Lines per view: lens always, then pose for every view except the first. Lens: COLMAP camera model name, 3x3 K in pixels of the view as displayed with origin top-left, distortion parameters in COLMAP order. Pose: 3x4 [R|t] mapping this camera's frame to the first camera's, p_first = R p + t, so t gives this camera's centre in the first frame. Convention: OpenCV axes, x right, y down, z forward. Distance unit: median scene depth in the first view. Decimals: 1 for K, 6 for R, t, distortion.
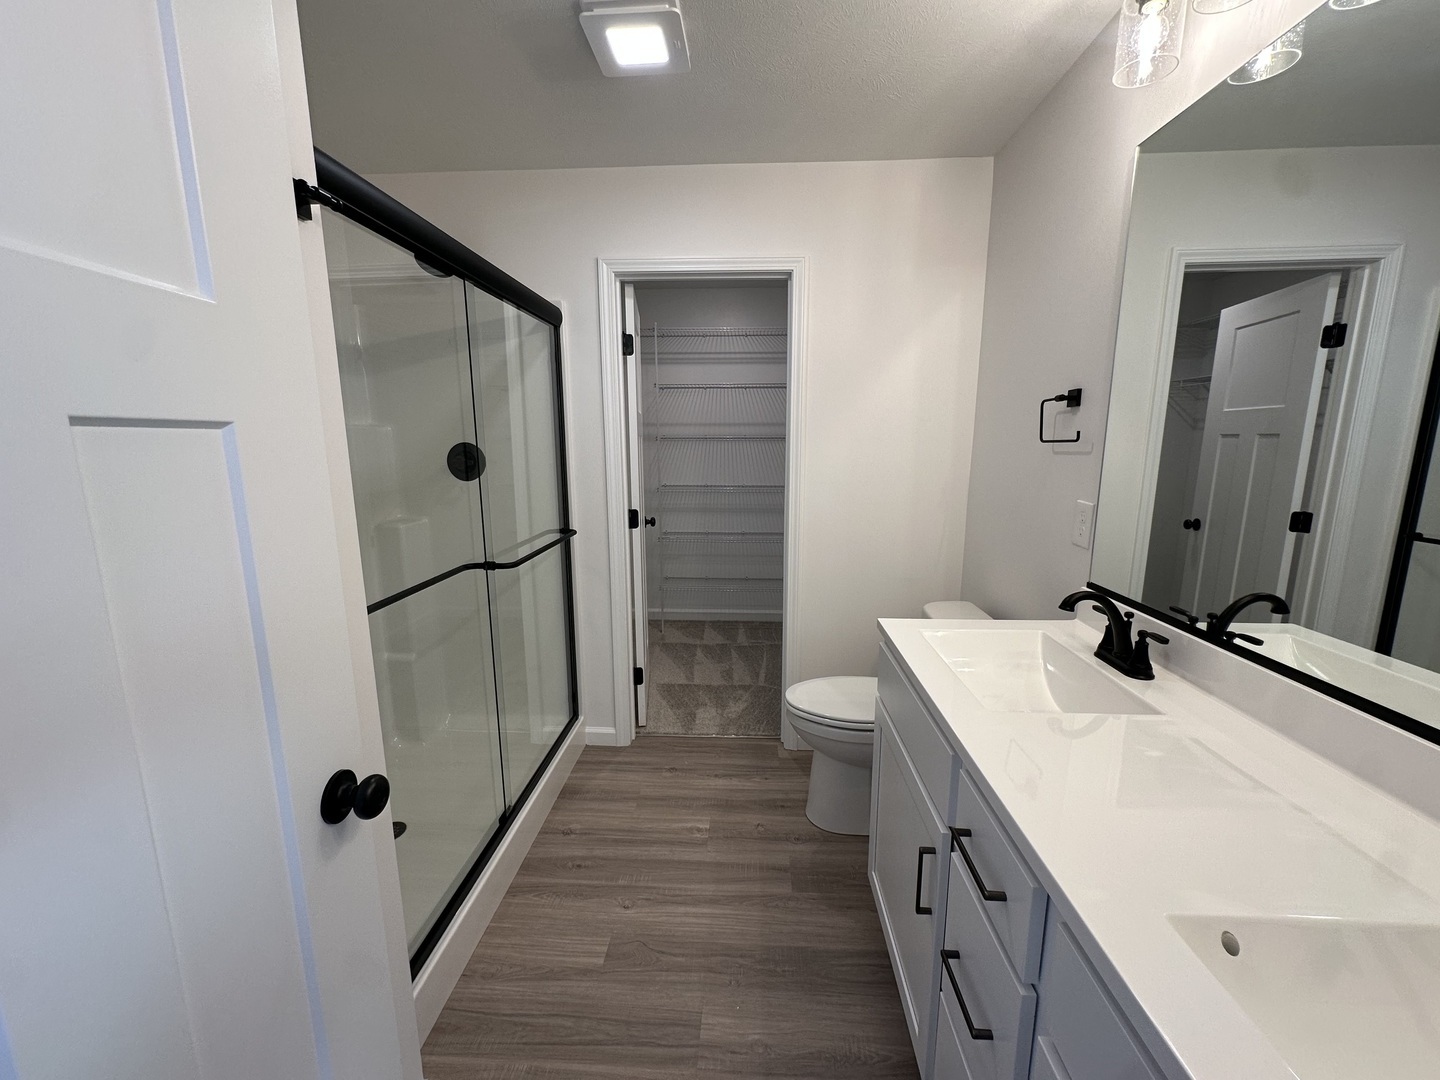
lens RADIAL K [[576.4, 0, 722.1], [0, 576.4, 539.8], [0, 0, 1]] dist [-0.004595, 0.000150]
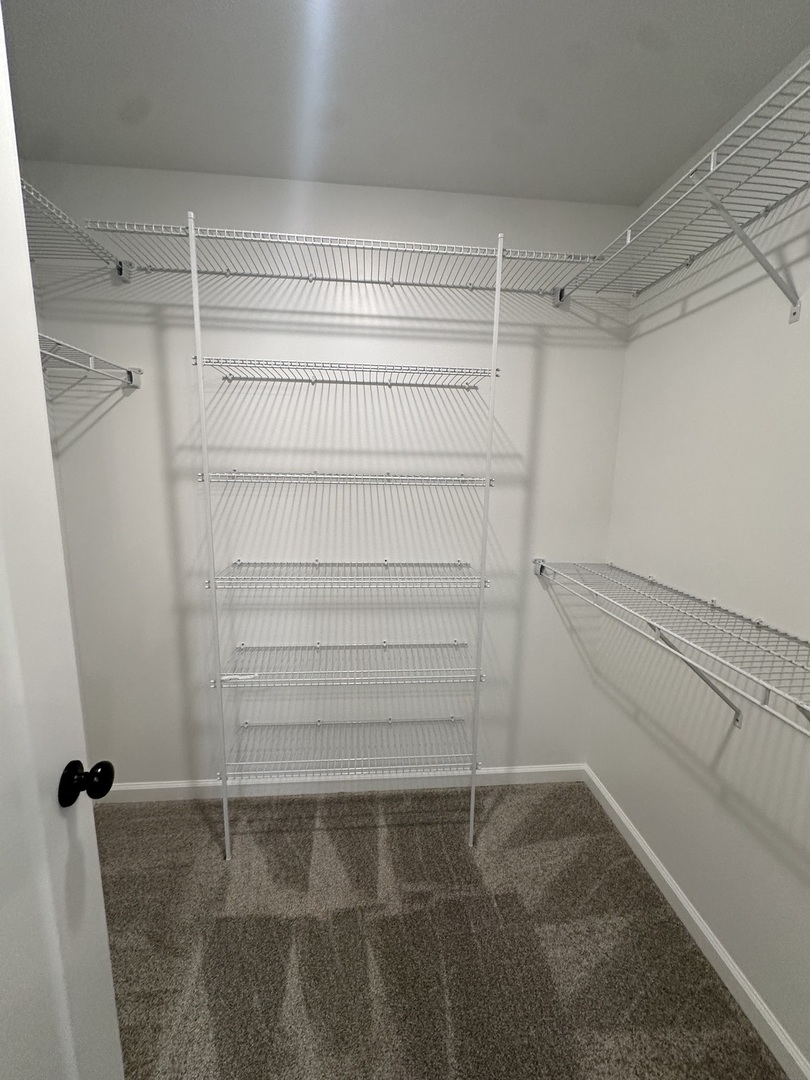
lens RADIAL K [[432.3, 0, 406.4], [0, 432.3, 537.0], [0, 0, 1]] dist [-0.004595, 0.000150]
pose [[0.990858, 0.000338, 0.134907, 0.001248], [0.000840, 0.999962, -0.008675, -0.127695], [-0.134905, 0.008709, 0.990820, 0.645403]]
